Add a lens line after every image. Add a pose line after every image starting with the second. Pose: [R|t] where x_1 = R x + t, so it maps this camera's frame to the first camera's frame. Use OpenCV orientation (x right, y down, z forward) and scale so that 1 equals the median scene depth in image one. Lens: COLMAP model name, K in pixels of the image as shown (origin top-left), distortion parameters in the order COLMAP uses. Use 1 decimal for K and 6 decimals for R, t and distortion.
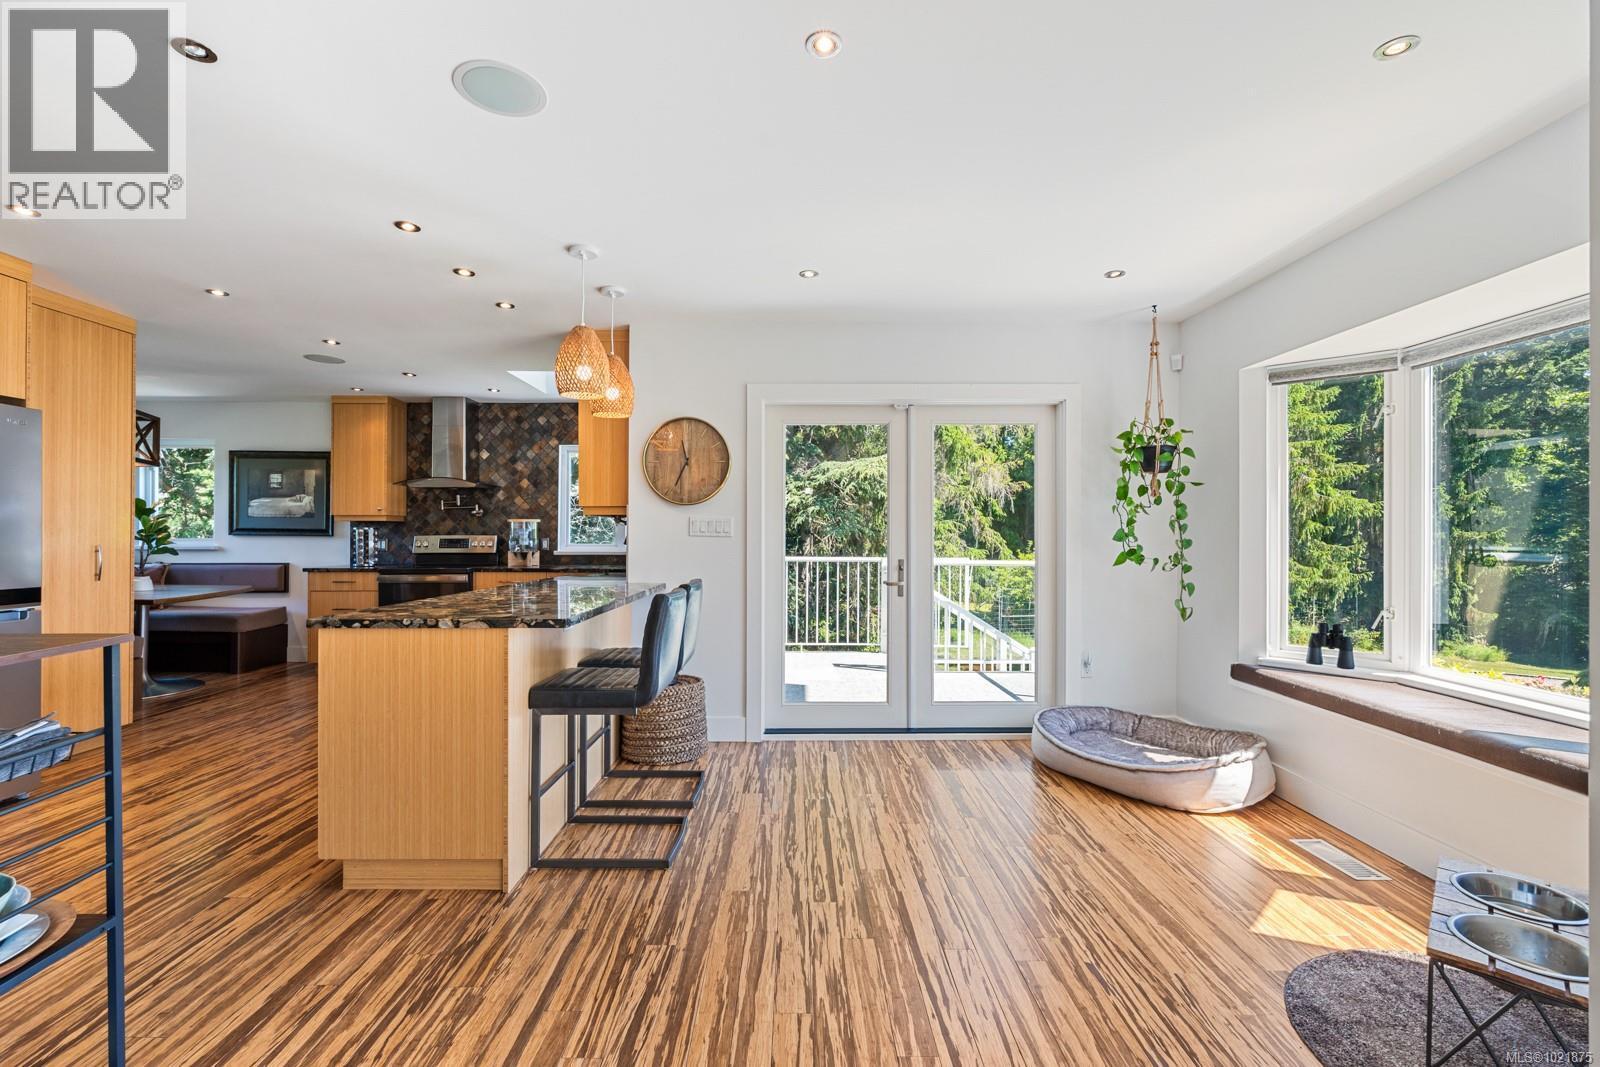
lens RADIAL K [[705.8, 0, 800.3], [0, 705.8, 529.1], [0, 0, 1]] dist [-0.003259, -0.000395]
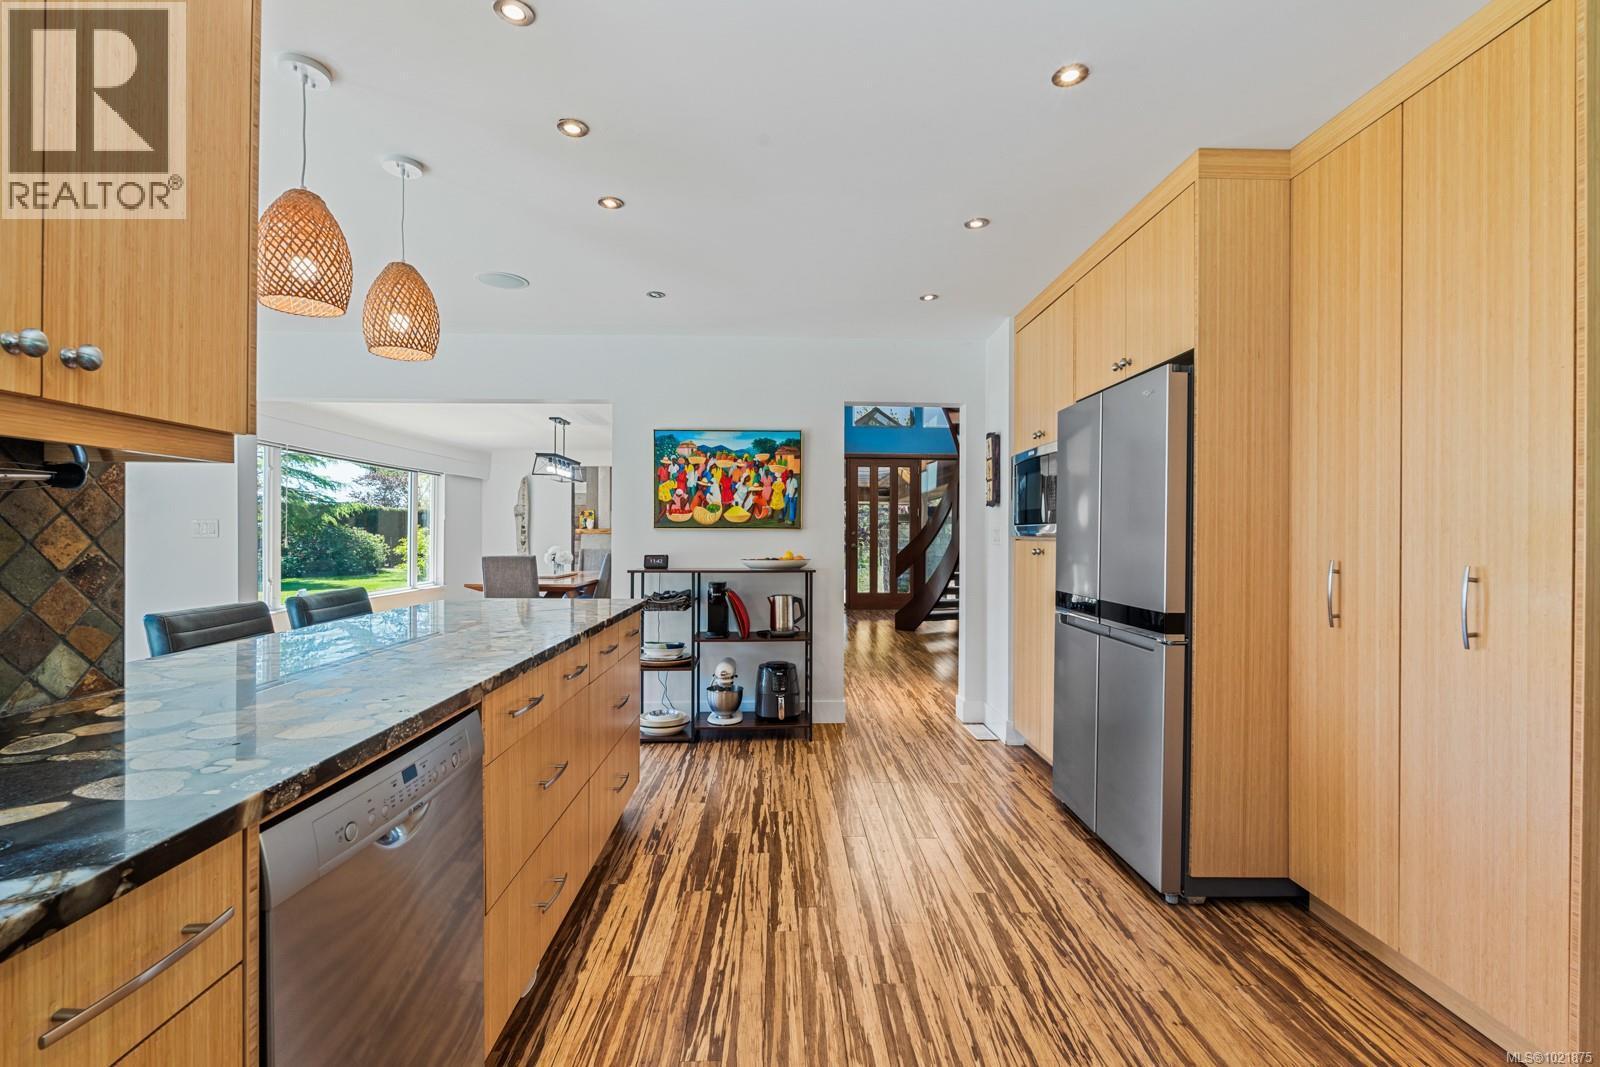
lens RADIAL K [[705.8, 0, 792.1], [0, 705.8, 534.6], [0, 0, 1]] dist [-0.003259, -0.000395]
pose [[-0.999837, -0.006330, -0.016907, -0.538150], [-0.006231, 0.999963, -0.005885, 0.007532], [0.016944, -0.005778, -0.999840, 1.325887]]
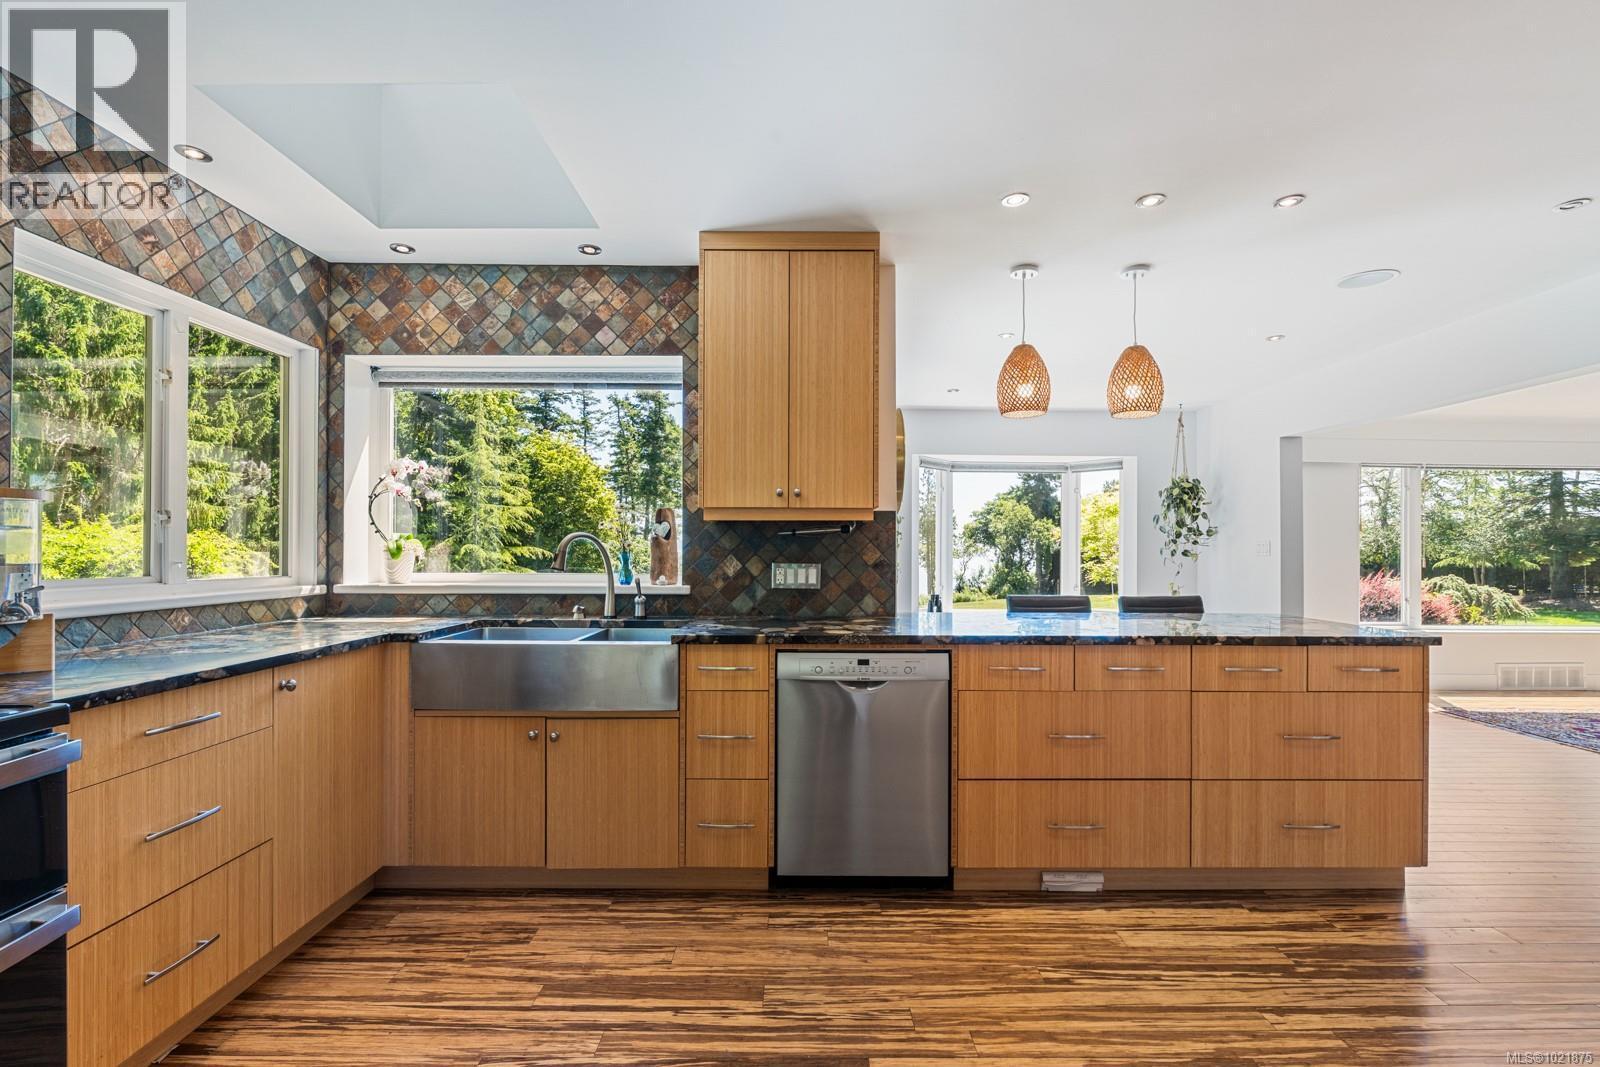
lens RADIAL K [[705.8, 0, 809.0], [0, 705.8, 548.6], [0, 0, 1]] dist [-0.003259, -0.000395]
pose [[0.002643, -0.001290, 0.999996, -0.983494], [-0.012514, 0.999921, 0.001323, 0.004825], [-0.999918, -0.012517, 0.002626, 1.094551]]
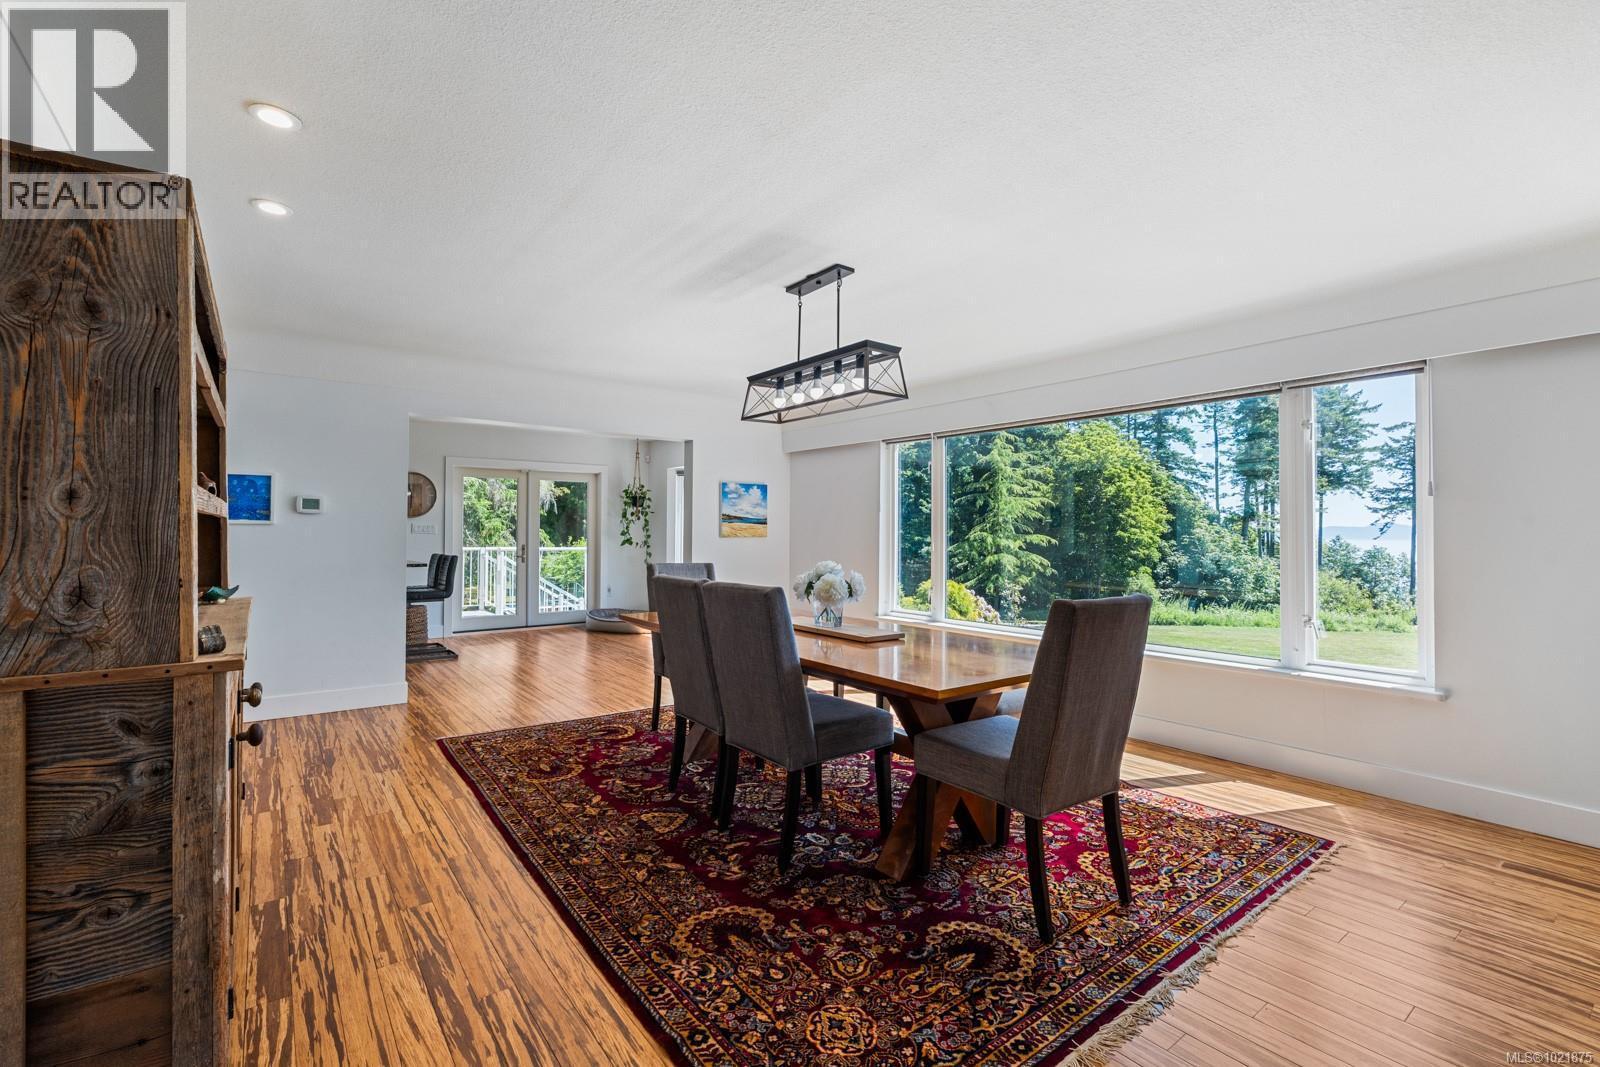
lens RADIAL K [[705.8, 0, 801.9], [0, 705.8, 533.0], [0, 0, 1]] dist [-0.003259, -0.000395]
pose [[0.798156, 0.002922, 0.602443, -0.465197], [-0.007786, 0.999955, 0.005466, -0.008519], [-0.602400, -0.009053, 0.798143, -1.175999]]
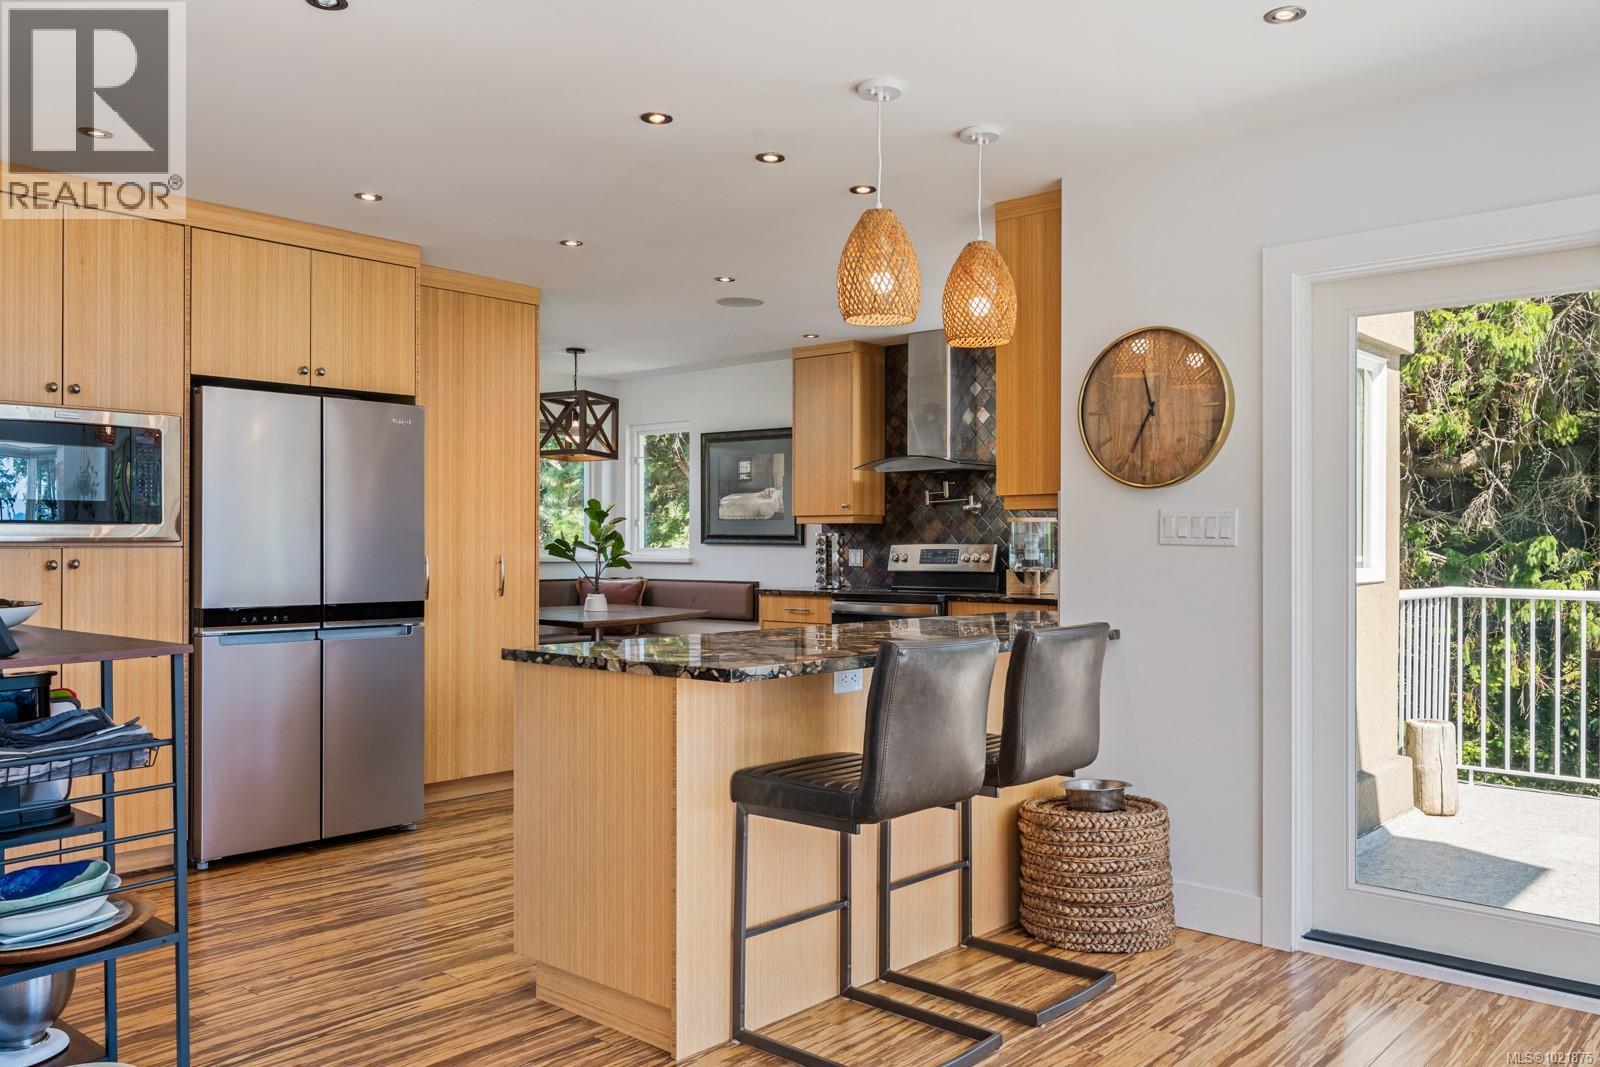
lens RADIAL K [[1251.5, 0, 793.1], [0, 1251.5, 536.5], [0, 0, 1]] dist [0.000362, 0.002411]
pose [[0.738167, -0.004636, -0.674602, 0.285589], [0.006218, 0.999981, -0.000068, 0.001716], [0.674589, -0.004144, 0.738182, 0.098569]]
